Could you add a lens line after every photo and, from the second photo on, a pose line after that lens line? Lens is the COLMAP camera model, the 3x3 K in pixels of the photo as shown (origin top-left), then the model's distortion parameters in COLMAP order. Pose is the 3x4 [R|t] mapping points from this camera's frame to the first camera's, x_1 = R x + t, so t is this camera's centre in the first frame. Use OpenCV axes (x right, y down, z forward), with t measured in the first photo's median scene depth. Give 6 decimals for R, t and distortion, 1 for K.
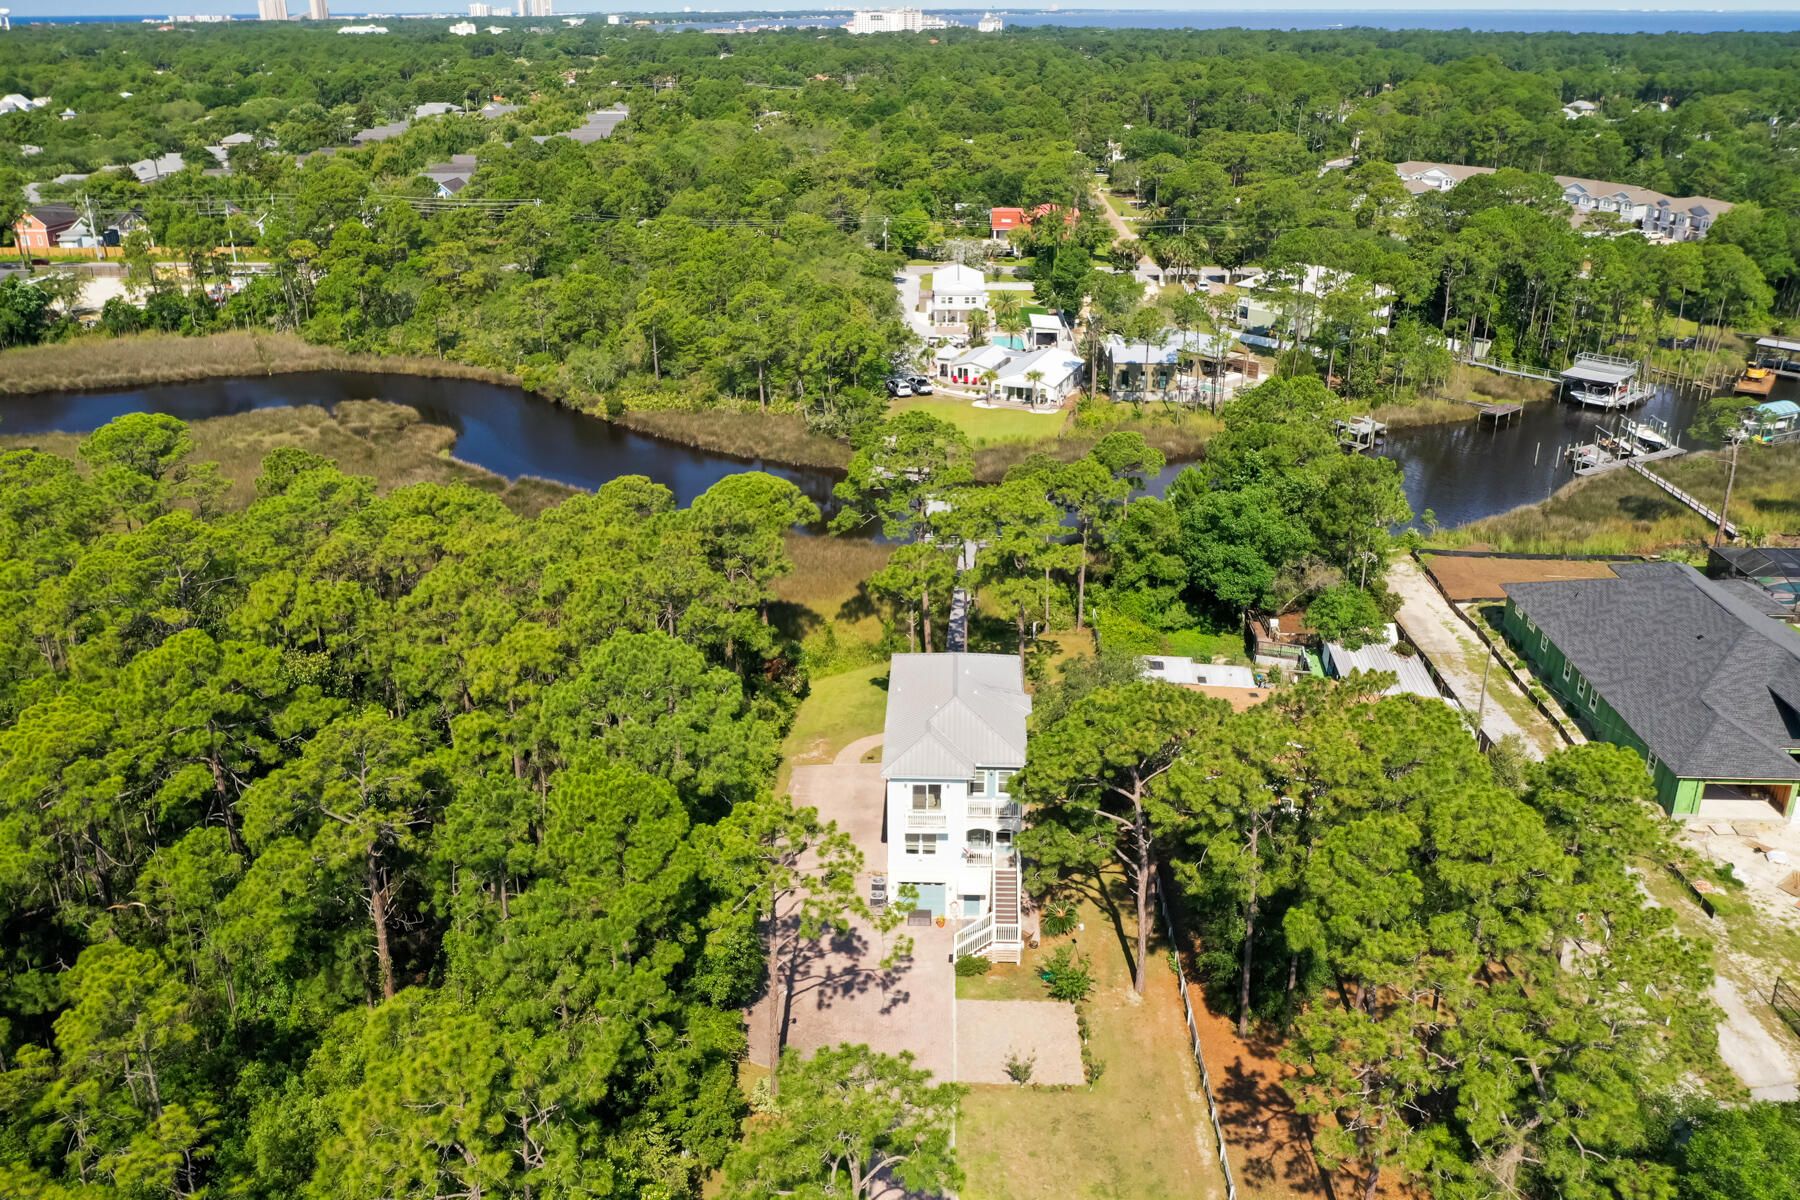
lens RADIAL K [[1440.0, 0, 899.7], [0, 1440.0, 595.2], [0, 0, 1]] dist [-0.001597, -0.005883]
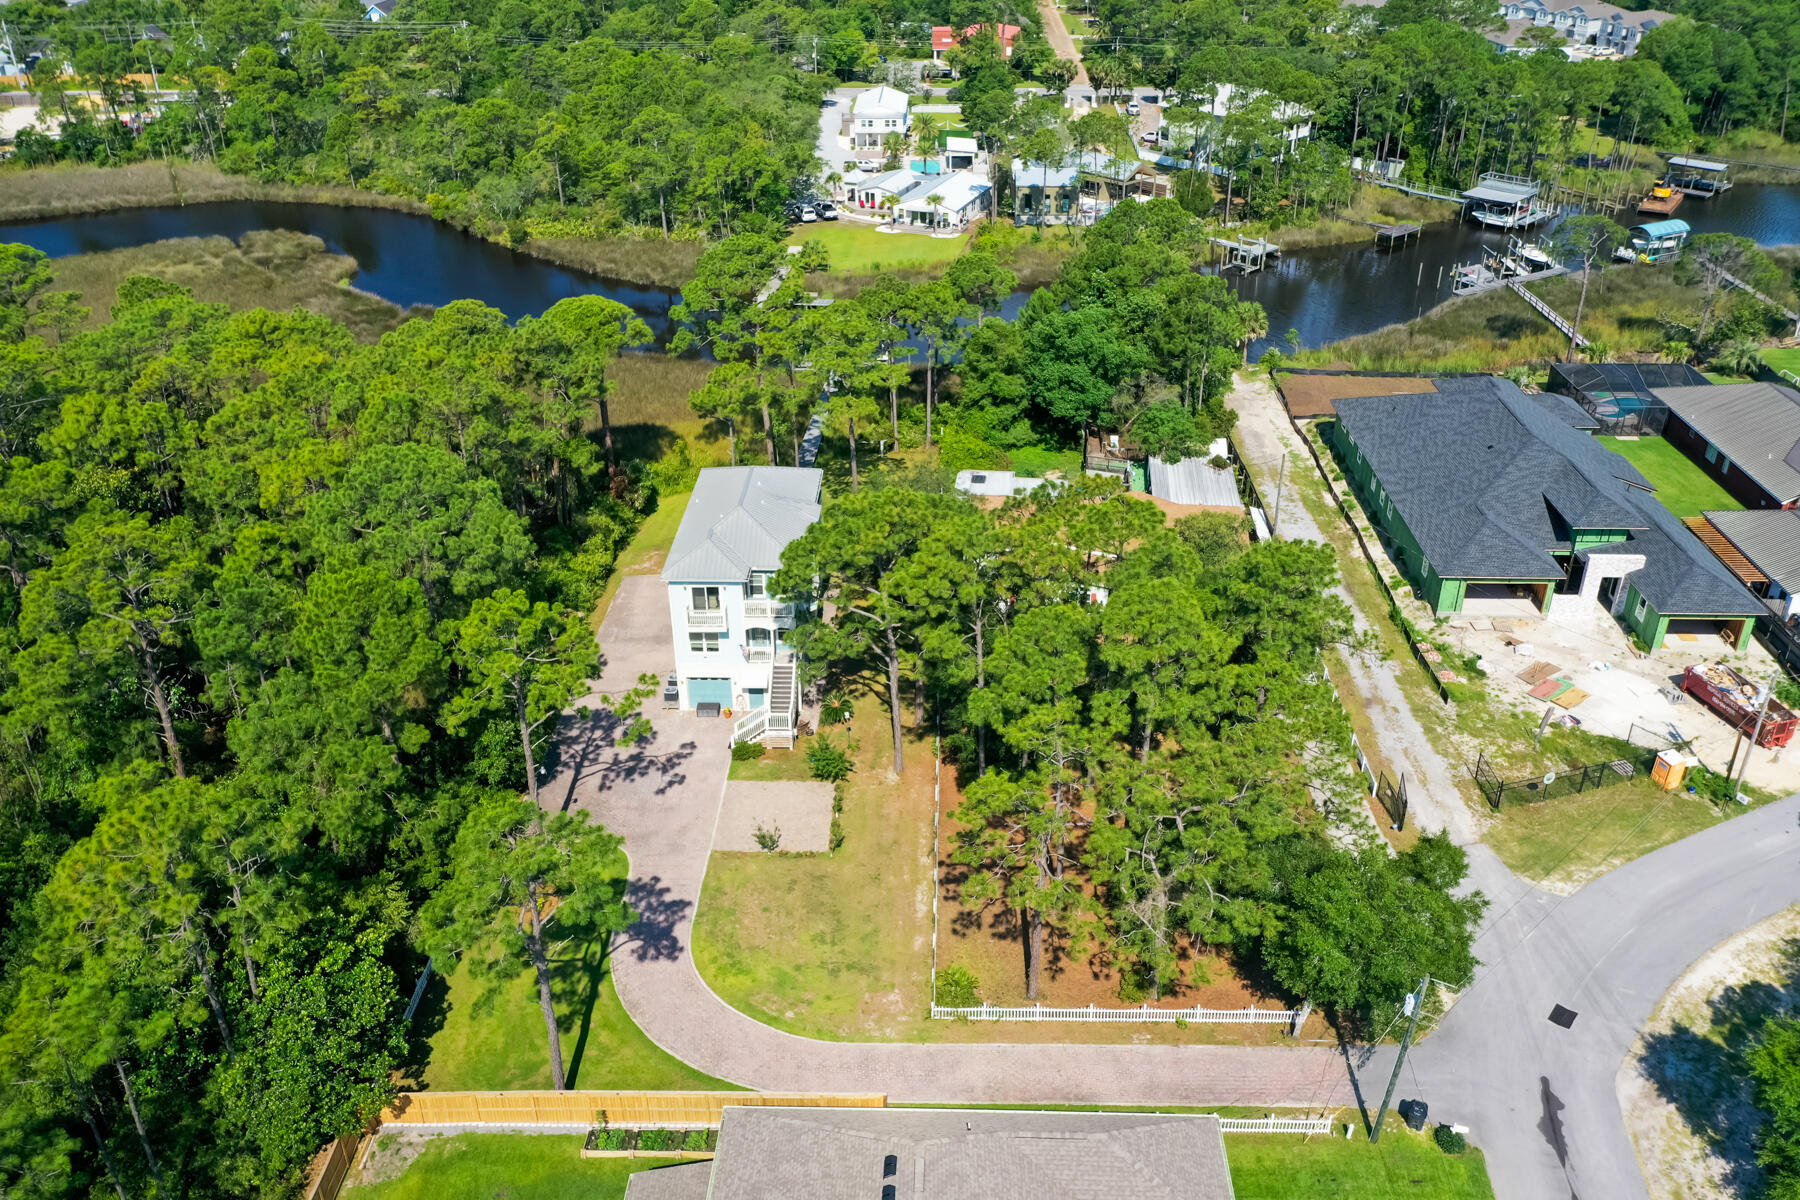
lens RADIAL K [[1440.0, 0, 971.5], [0, 1440.0, 604.0], [0, 0, 1]] dist [-0.001597, -0.005883]
pose [[0.999907, -0.010261, 0.008979, 0.157249], [0.009124, 0.992900, 0.118601, 0.013948], [-0.010132, -0.118508, 0.992901, -0.052861]]
